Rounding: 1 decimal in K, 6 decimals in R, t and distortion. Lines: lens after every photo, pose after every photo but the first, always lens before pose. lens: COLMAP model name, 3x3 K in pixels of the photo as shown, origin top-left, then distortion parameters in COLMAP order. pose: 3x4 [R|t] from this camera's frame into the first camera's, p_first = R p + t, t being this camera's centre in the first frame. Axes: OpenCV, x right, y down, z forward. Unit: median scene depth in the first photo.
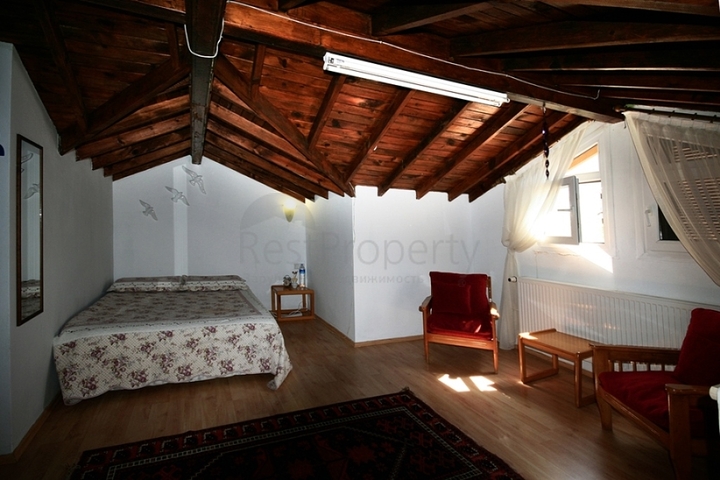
lens RADIAL K [[351.2, 0, 358.4], [0, 351.2, 210.1], [0, 0, 1]] dist [0.003342, 0.000655]
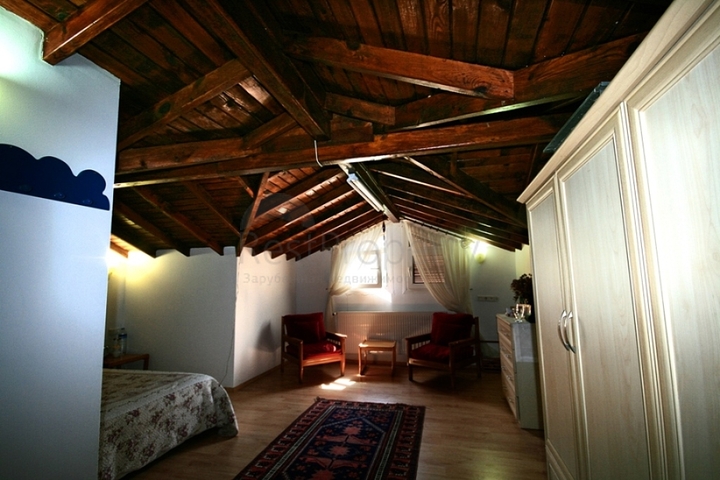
lens RADIAL K [[334.3, 0, 361.1], [0, 334.3, 245.4], [0, 0, 1]] dist [0.003794, -0.009001]
pose [[0.610579, 0.052279, 0.790228, -0.841982], [-0.013518, 0.998361, -0.055604, -0.024559], [-0.791840, 0.023268, 0.610285, 0.040921]]
